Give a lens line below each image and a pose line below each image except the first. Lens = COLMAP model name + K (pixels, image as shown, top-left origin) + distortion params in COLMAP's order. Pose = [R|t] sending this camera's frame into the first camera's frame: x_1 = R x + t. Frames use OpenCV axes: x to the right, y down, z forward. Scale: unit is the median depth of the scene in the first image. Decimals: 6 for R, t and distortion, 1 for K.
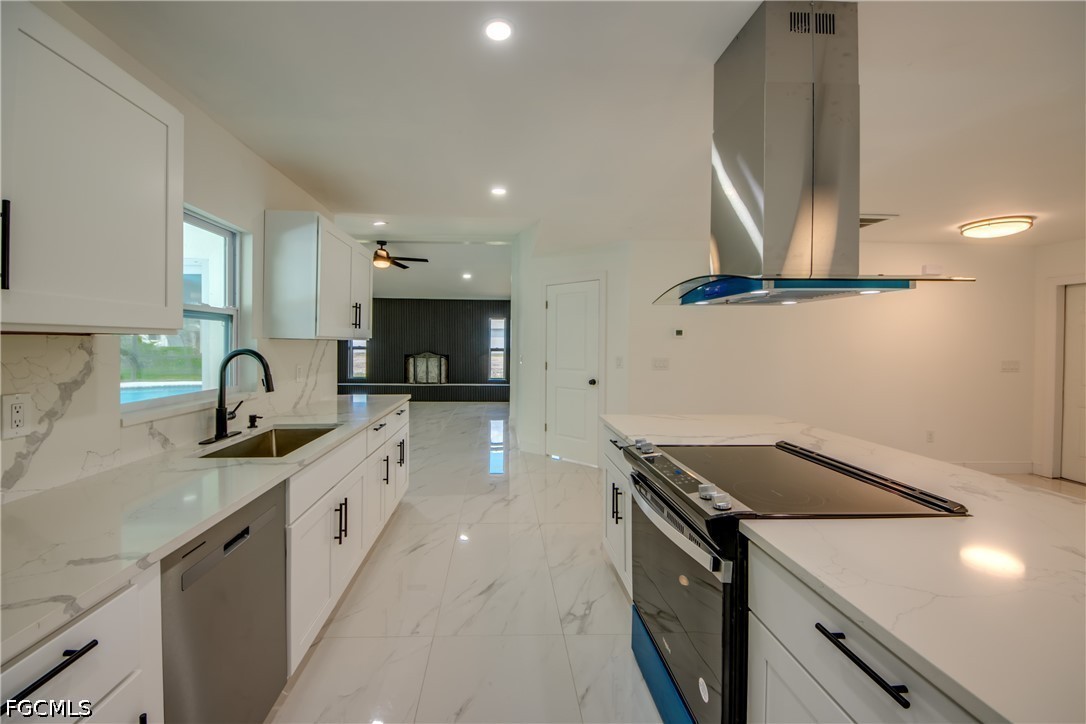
lens RADIAL K [[420.7, 0, 506.9], [0, 420.7, 345.0], [0, 0, 1]] dist [0.038305, -0.026250]
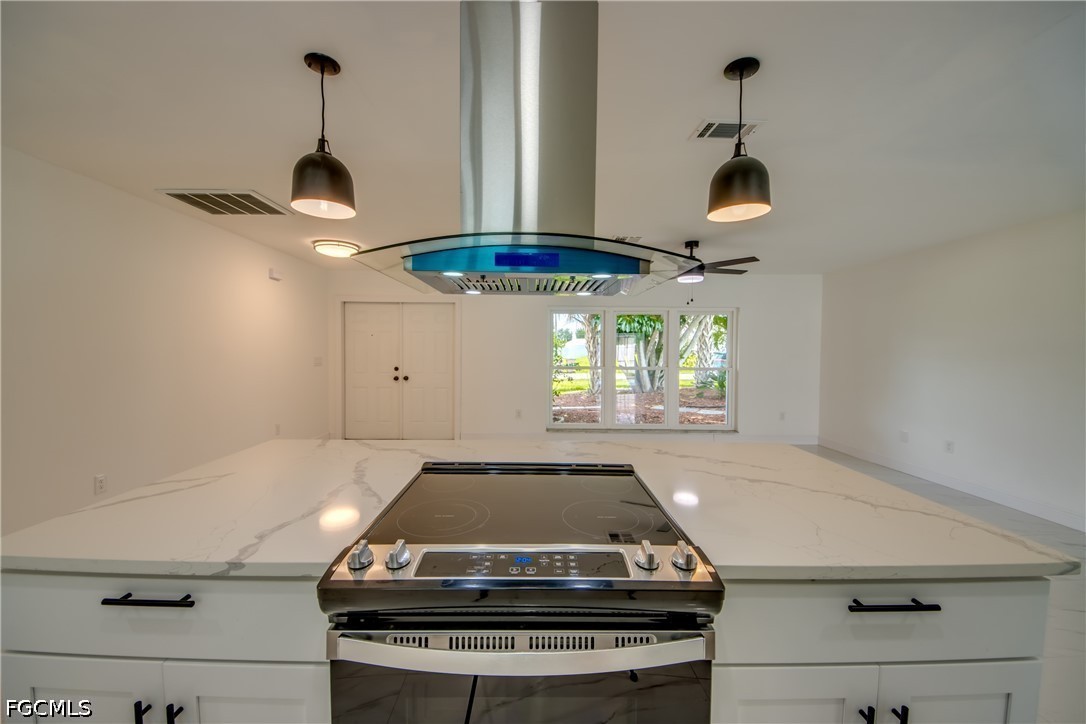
lens RADIAL K [[413.5, 0, 538.6], [0, 413.5, 366.4], [0, 0, 1]] dist [0.037295, -0.023913]
pose [[0.007745, -0.048795, 0.998779, -0.094903], [-0.001849, 0.998806, 0.048811, 0.003196], [-0.999968, -0.002225, 0.007645, 0.580704]]
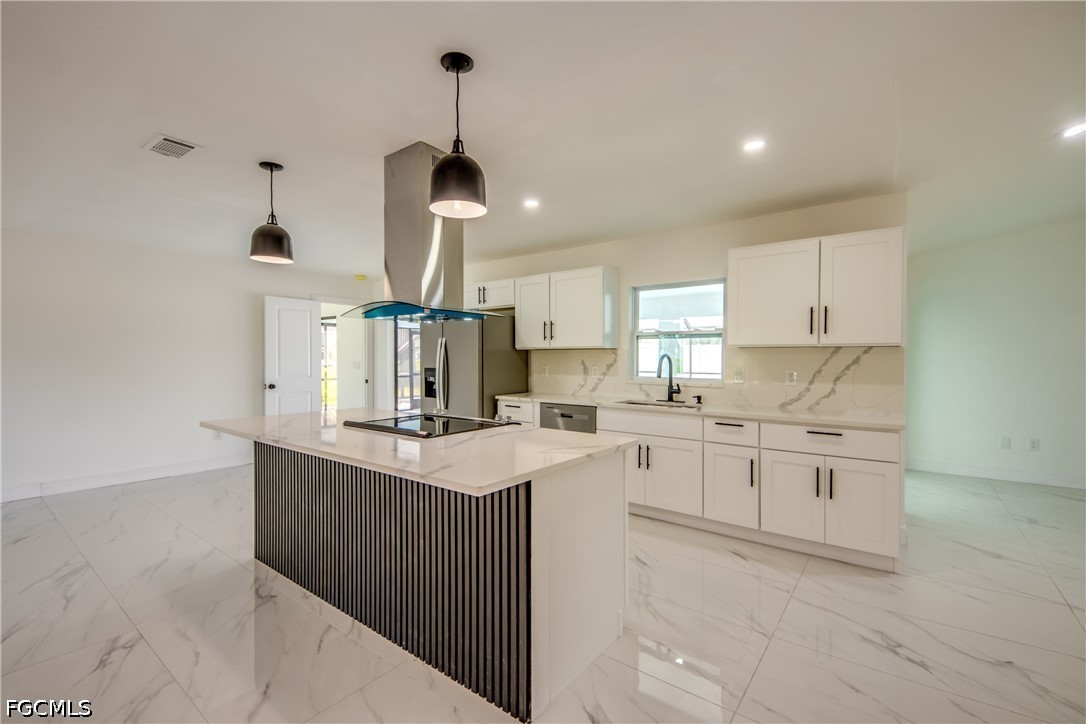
lens RADIAL K [[466.7, 0, 536.1], [0, 466.7, 356.8], [0, 0, 1]] dist [0.009354, -0.000299]
pose [[-0.633077, -0.006291, -0.774064, 1.049502], [-0.009387, 0.999956, -0.000450, 0.021398], [0.774032, 0.006981, -0.633108, 1.479857]]
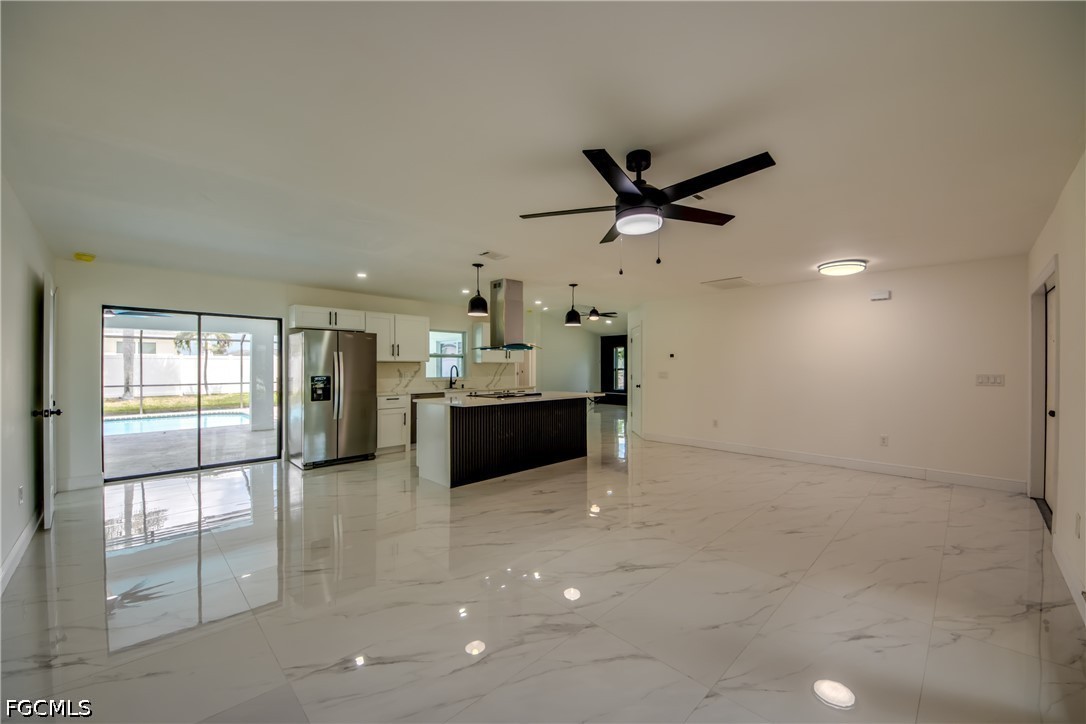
lens RADIAL K [[413.5, 0, 538.6], [0, 413.5, 366.4], [0, 0, 1]] dist [0.037295, -0.023913]
pose [[0.680989, -0.008579, -0.732244, 2.109962], [0.001822, 0.999948, -0.010021, 0.045366], [0.732292, 0.005490, 0.680969, -0.785741]]
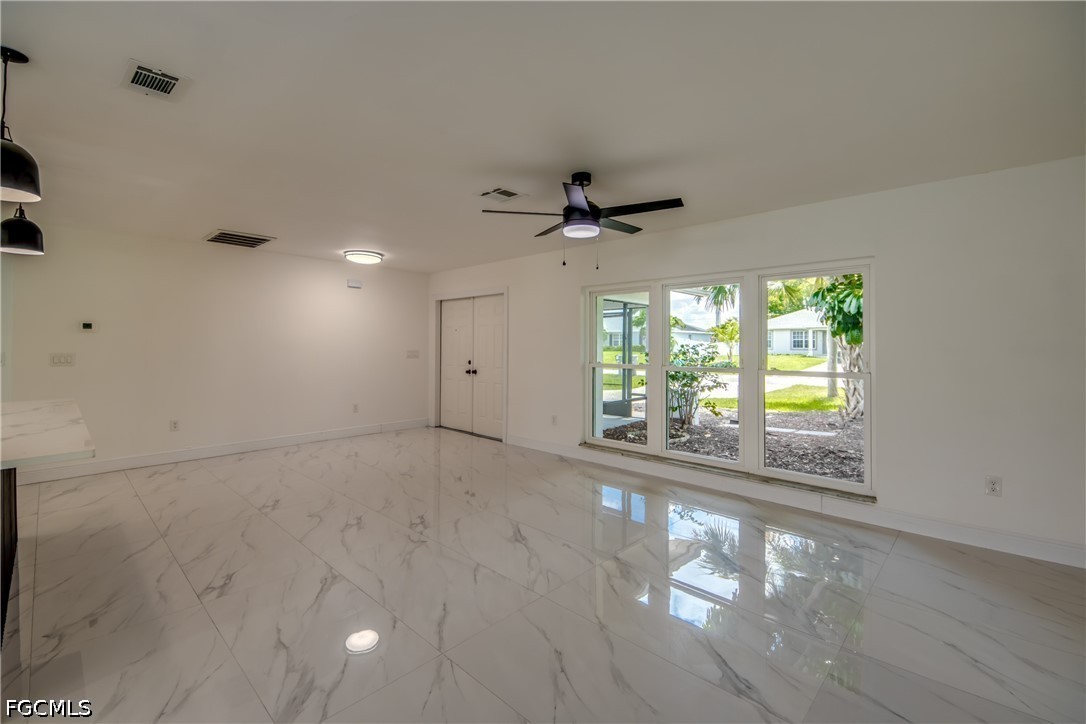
lens RADIAL K [[467.6, 0, 547.0], [0, 467.6, 334.9], [0, 0, 1]] dist [0.009910, -0.000373]
pose [[0.700071, 0.009192, 0.714014, 0.642874], [0.006974, 0.999781, -0.019709, 0.032728], [-0.714039, 0.018777, 0.699854, -0.826317]]
